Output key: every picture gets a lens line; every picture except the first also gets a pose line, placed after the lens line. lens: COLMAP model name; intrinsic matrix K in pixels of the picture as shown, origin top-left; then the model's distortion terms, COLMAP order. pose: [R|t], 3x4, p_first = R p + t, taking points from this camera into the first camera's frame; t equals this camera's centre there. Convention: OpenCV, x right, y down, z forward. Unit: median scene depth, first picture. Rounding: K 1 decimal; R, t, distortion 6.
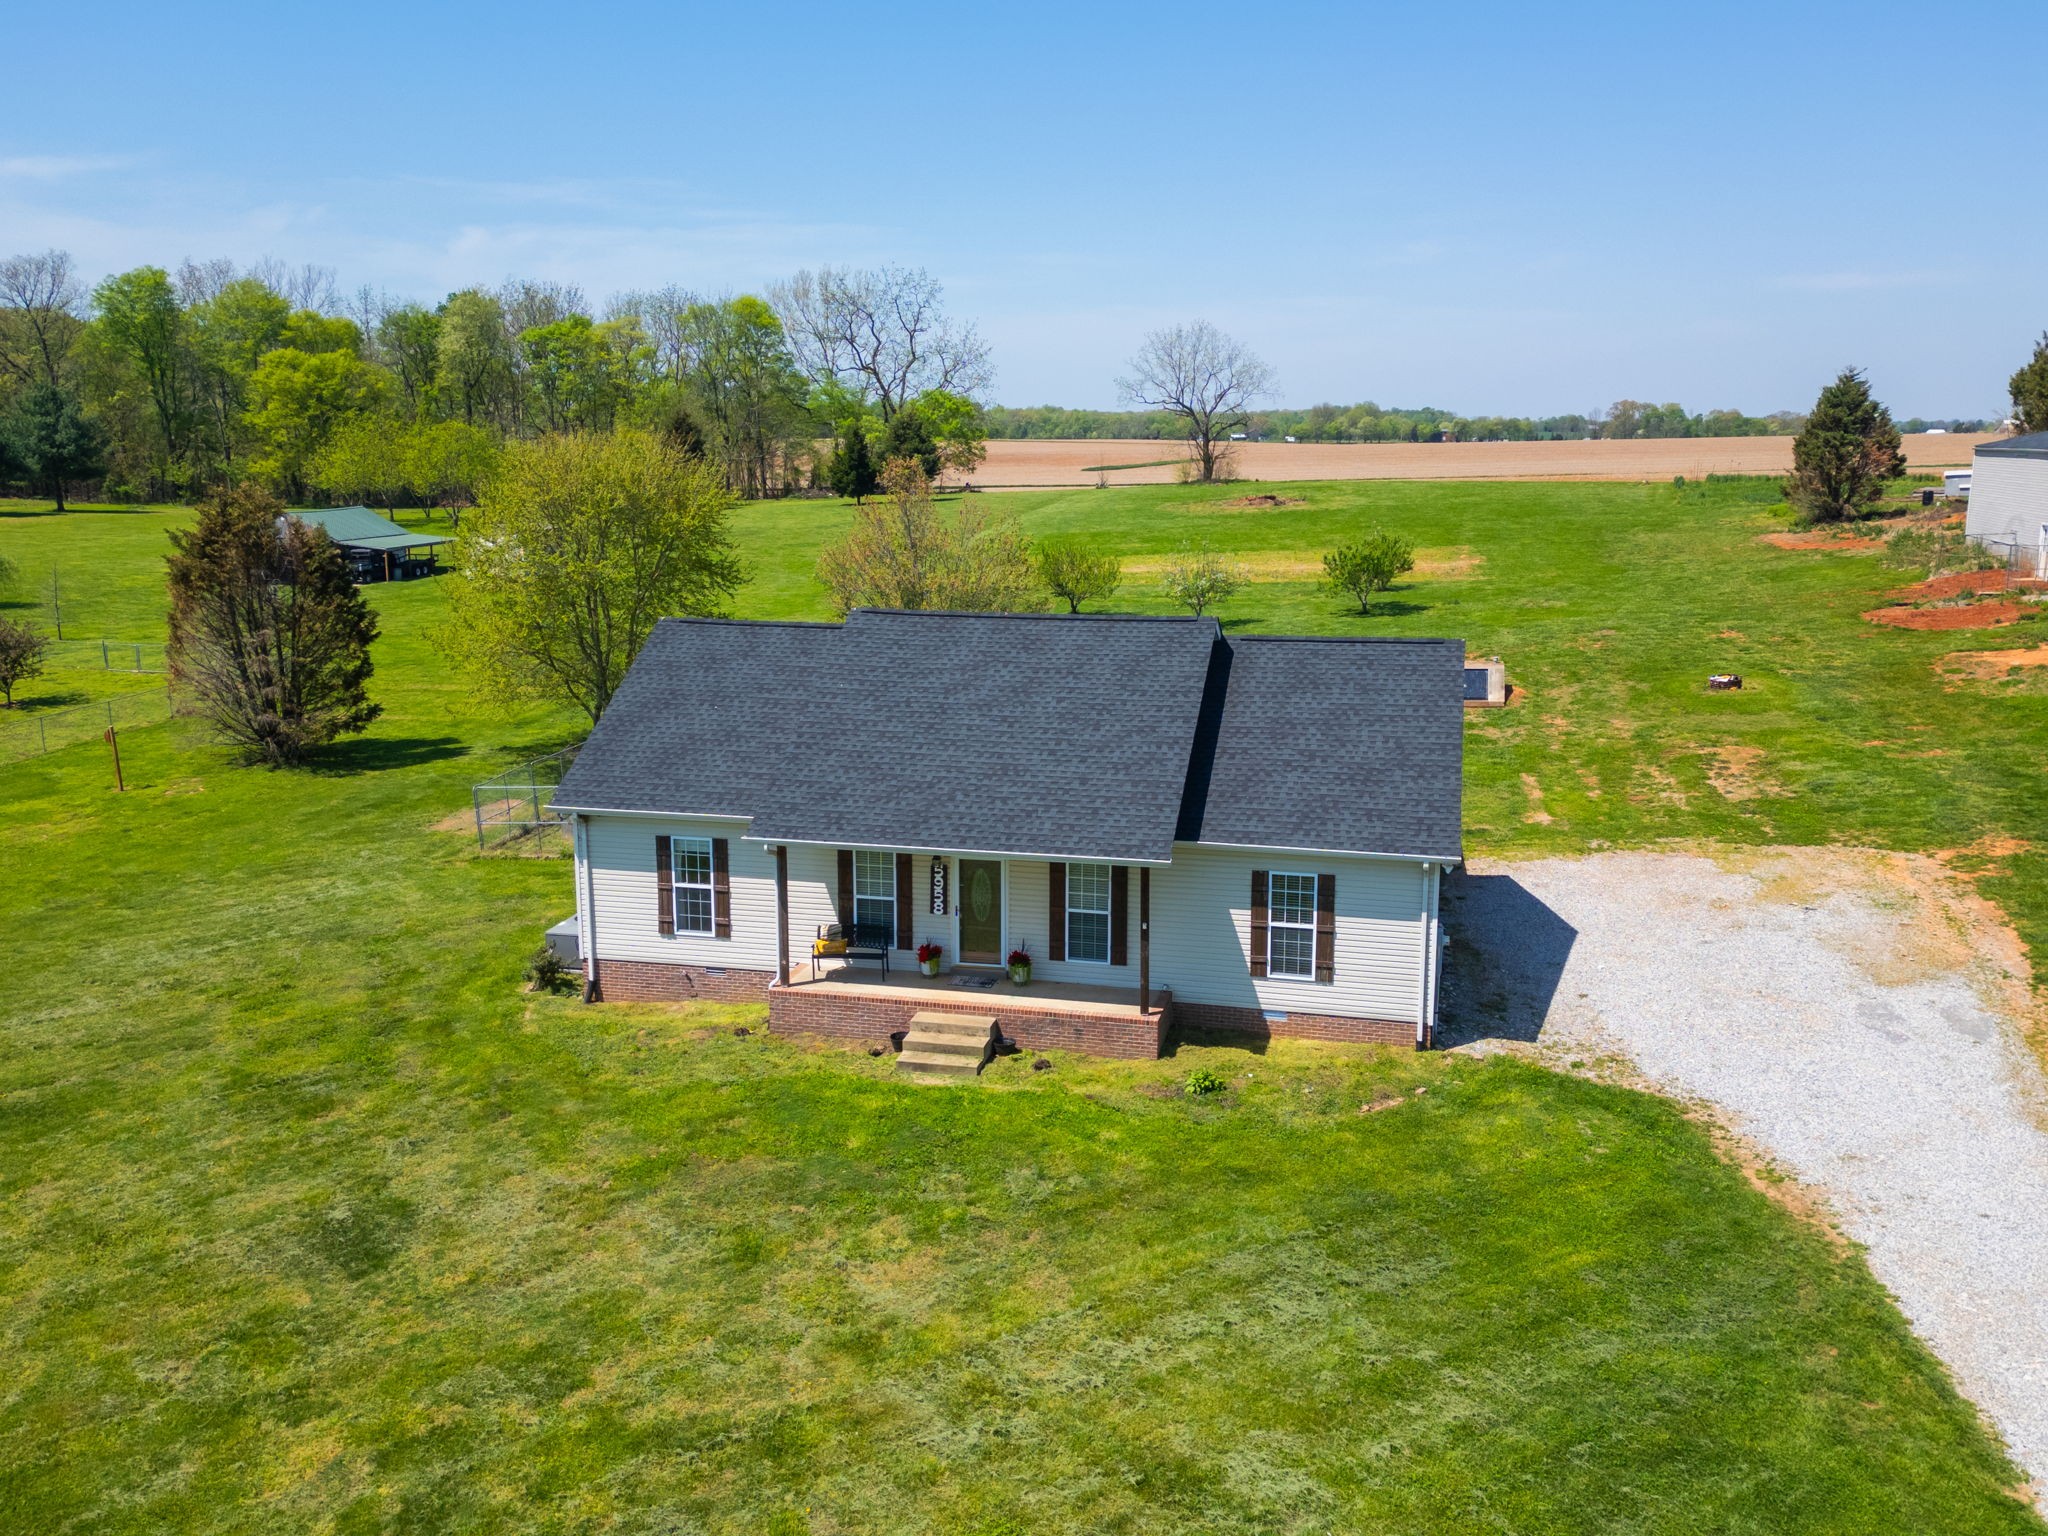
lens RADIAL K [[1727.4, 0, 1029.2], [0, 1727.4, 760.1], [0, 0, 1]] dist [0.087951, -0.095753]
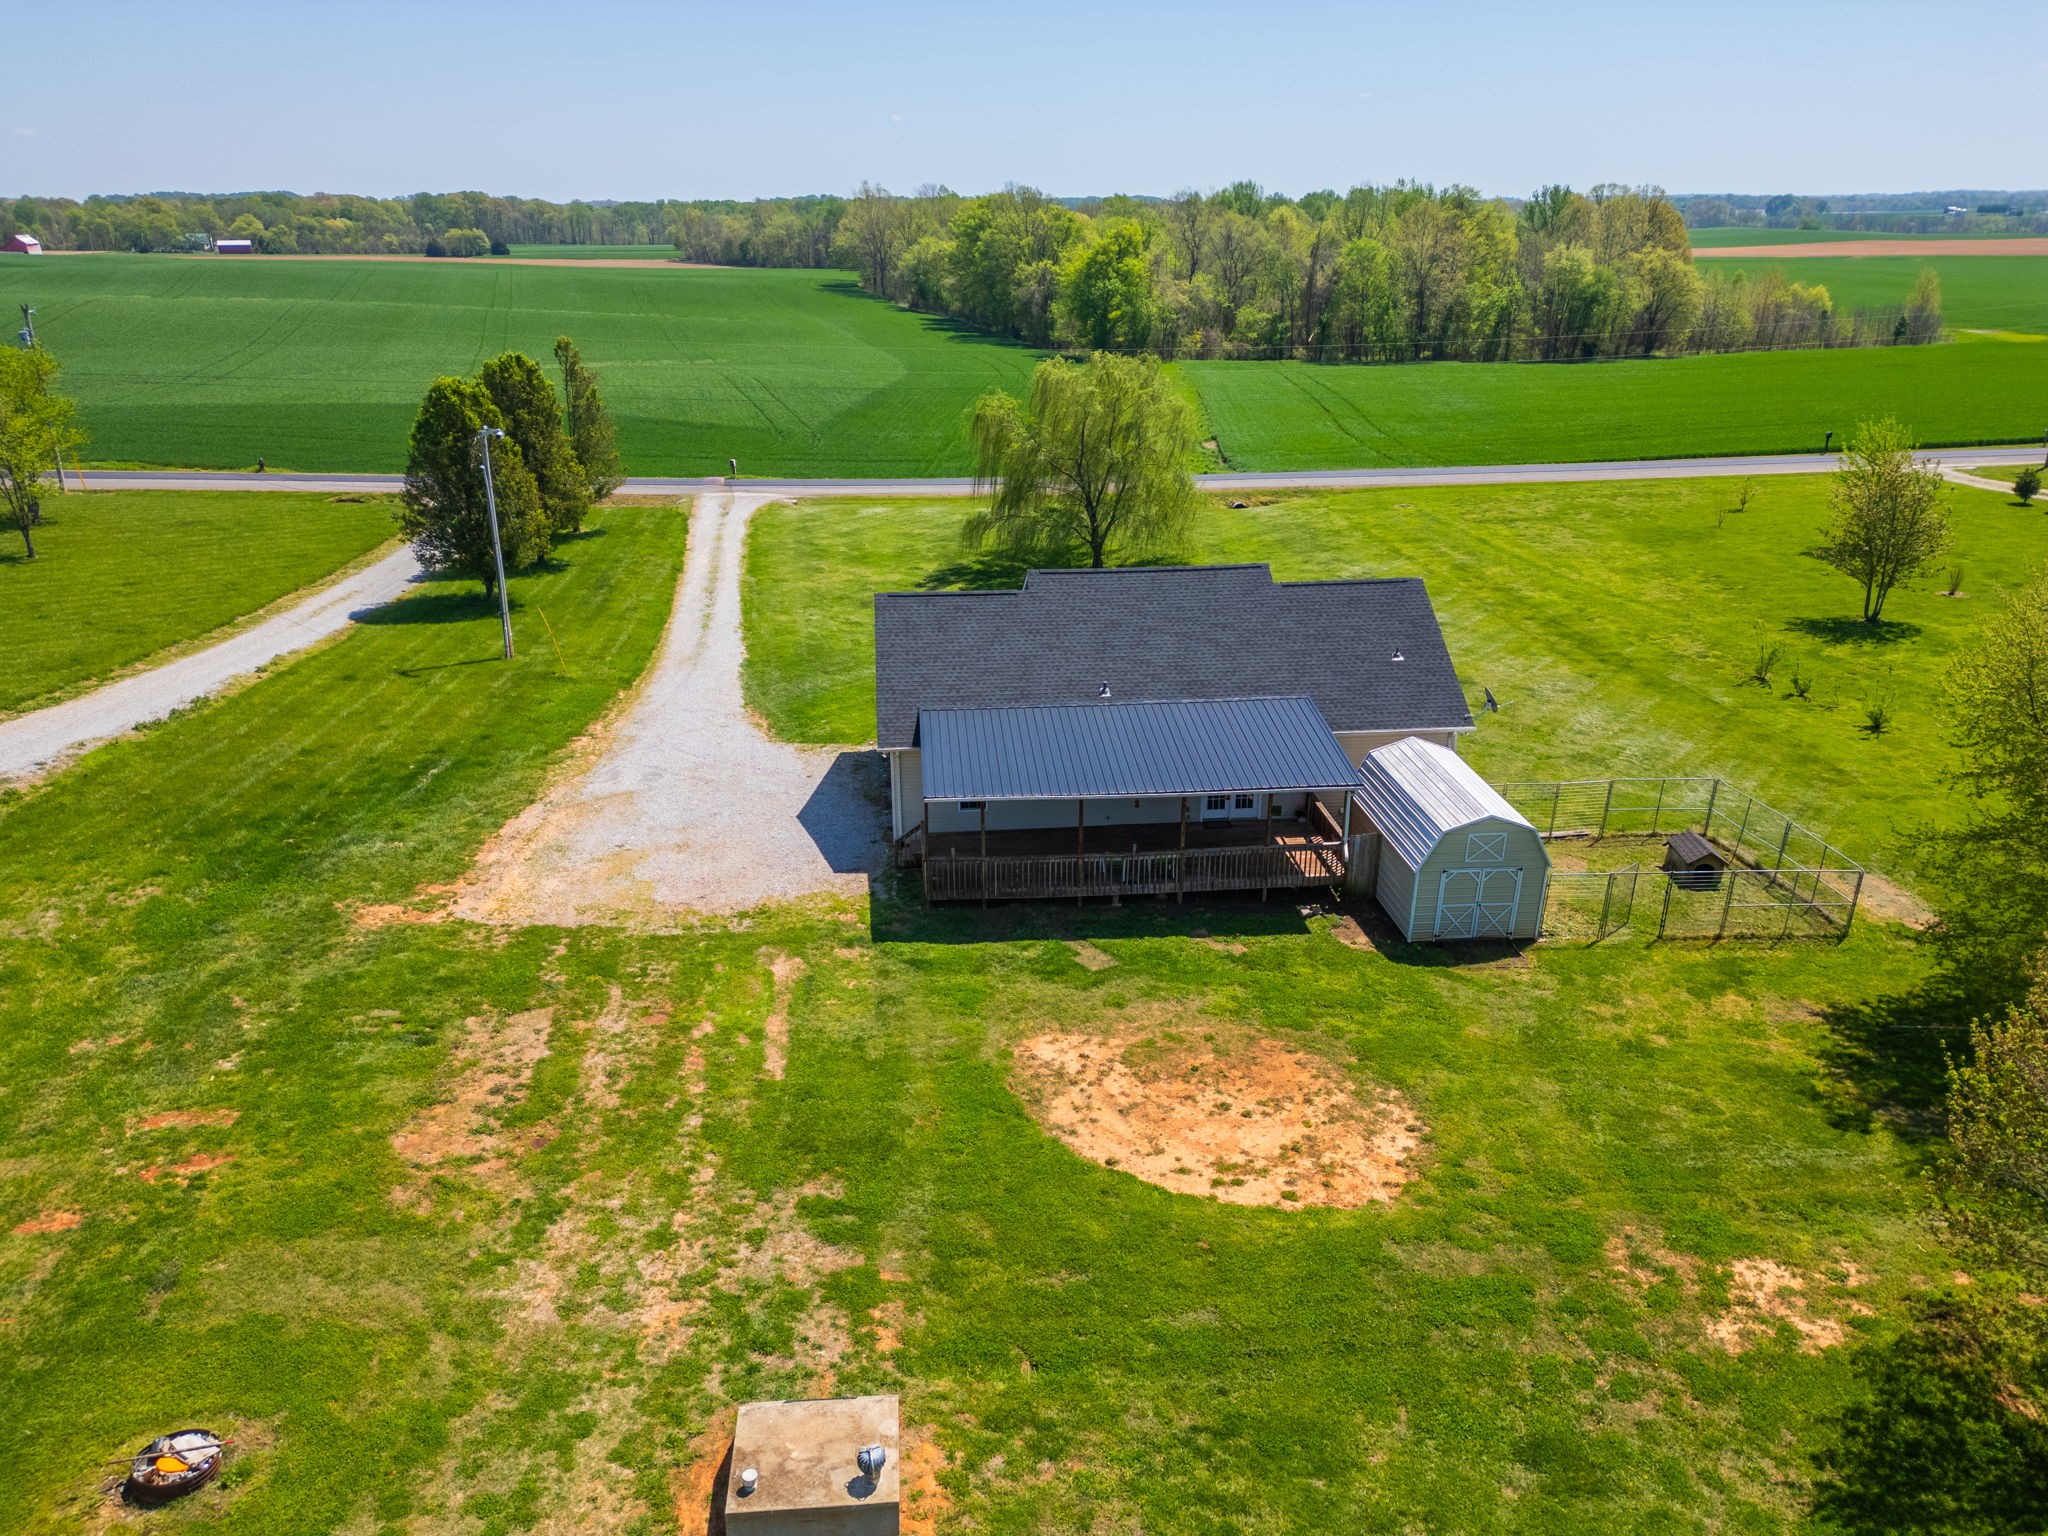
lens RADIAL K [[1439.6, 0, 1024.0], [0, 1439.6, 768.0], [0, 0, 1]] dist [0.061015, -0.049606]
pose [[-0.948597, 0.114959, -0.294870, 0.176634], [-0.058104, 0.852604, 0.519317, -0.207381], [0.311108, 0.509755, -0.802098, 0.729371]]
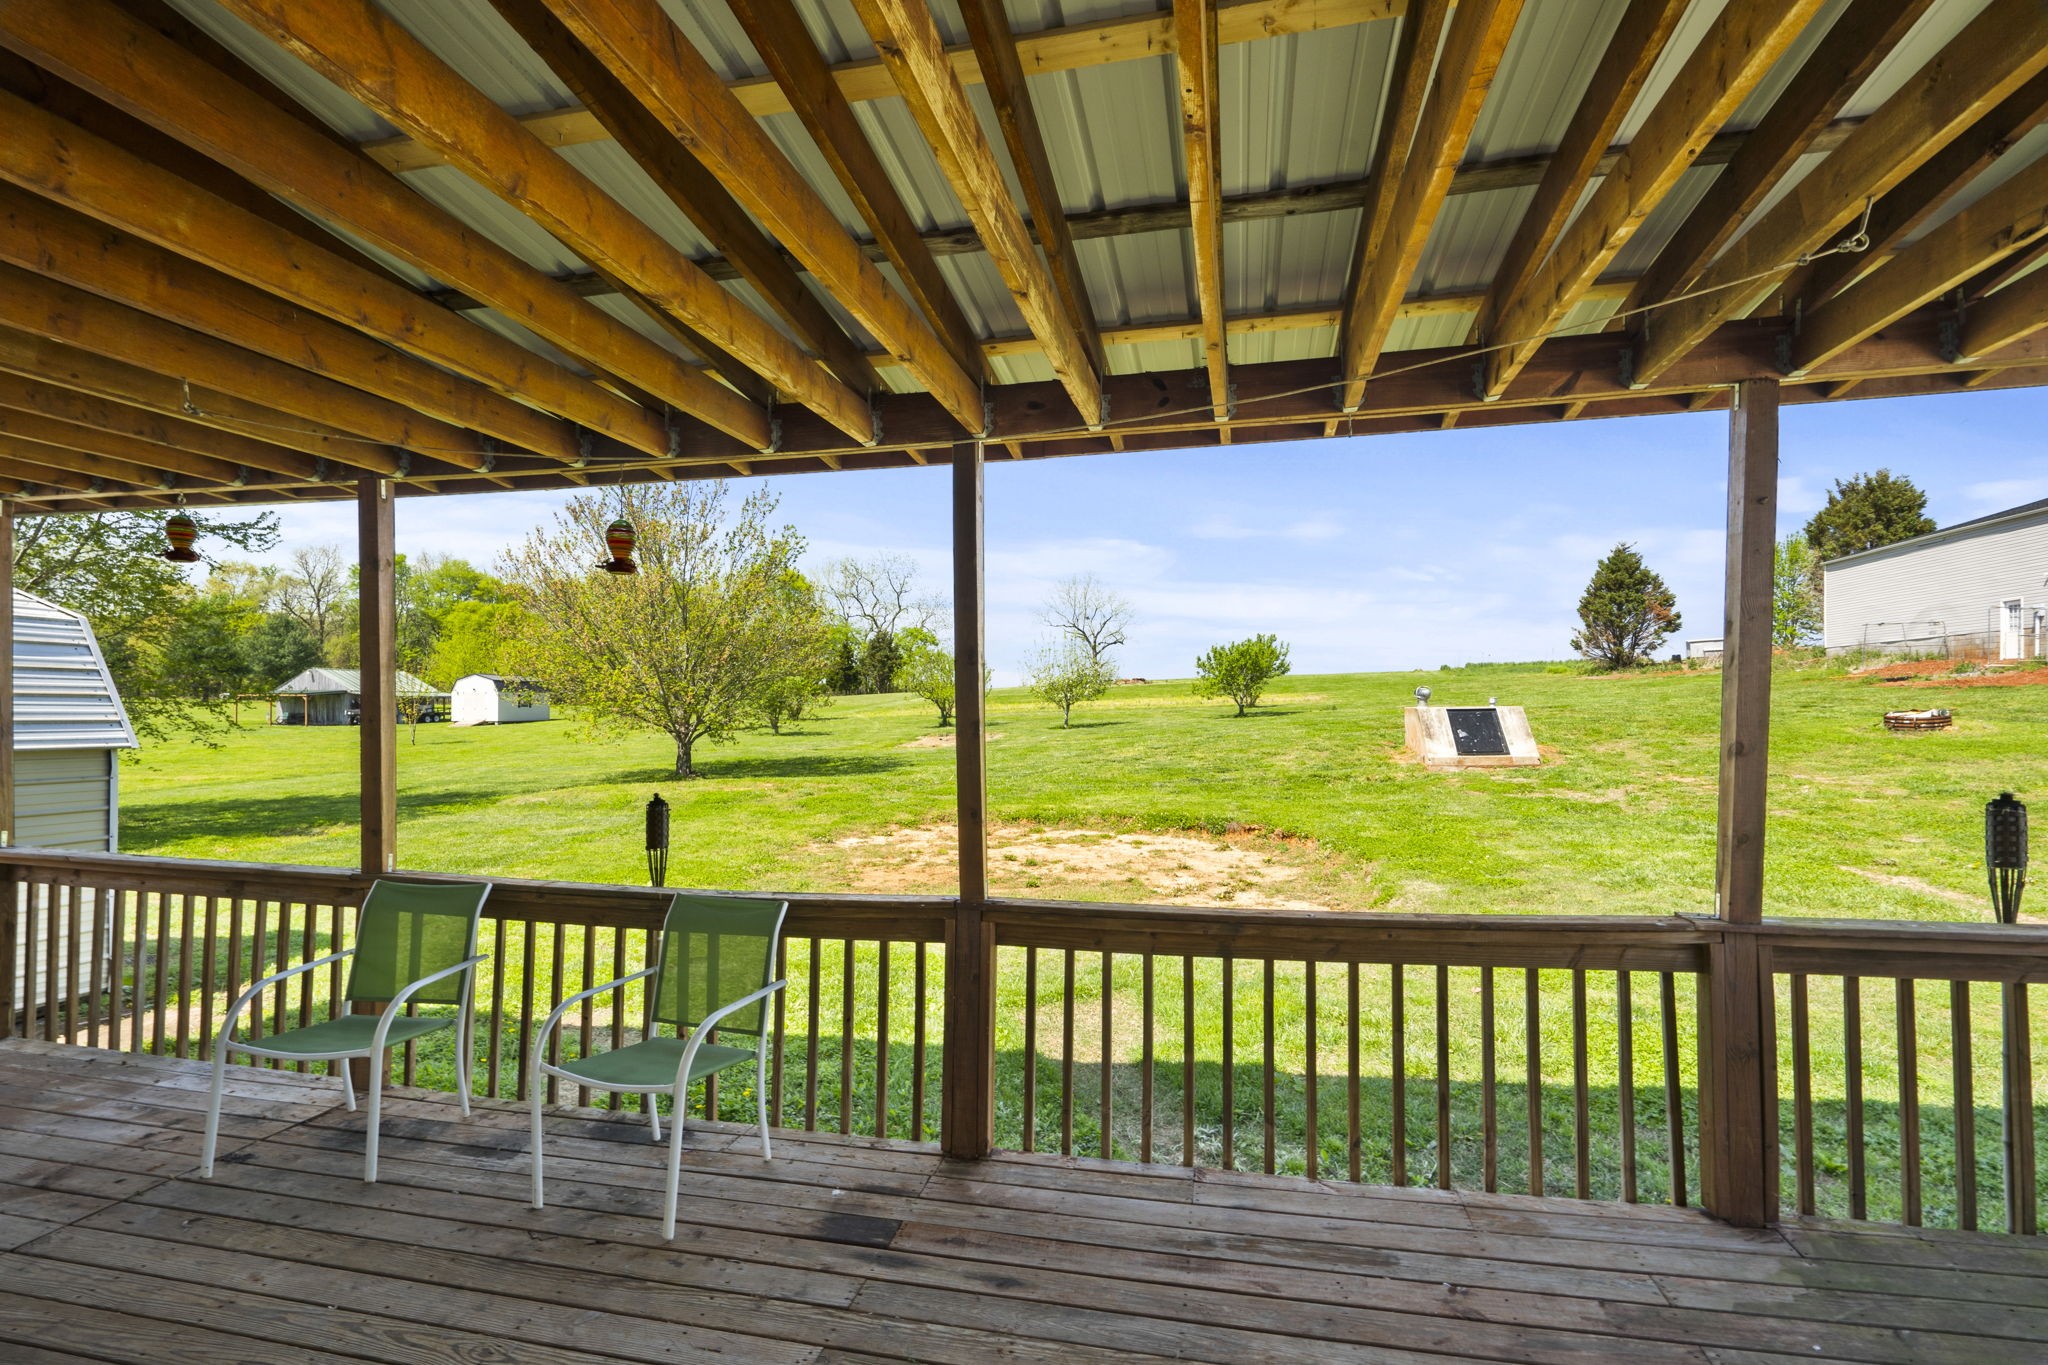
lens RADIAL K [[949.0, 0, 1027.9], [0, 949.0, 706.3], [0, 0, 1]] dist [-0.001162, 0.000533]
pose [[0.999820, 0.003022, 0.018745, 0.055484], [0.000541, 0.982318, -0.187222, 0.005643], [-0.018980, 0.187198, 0.982139, 0.407741]]
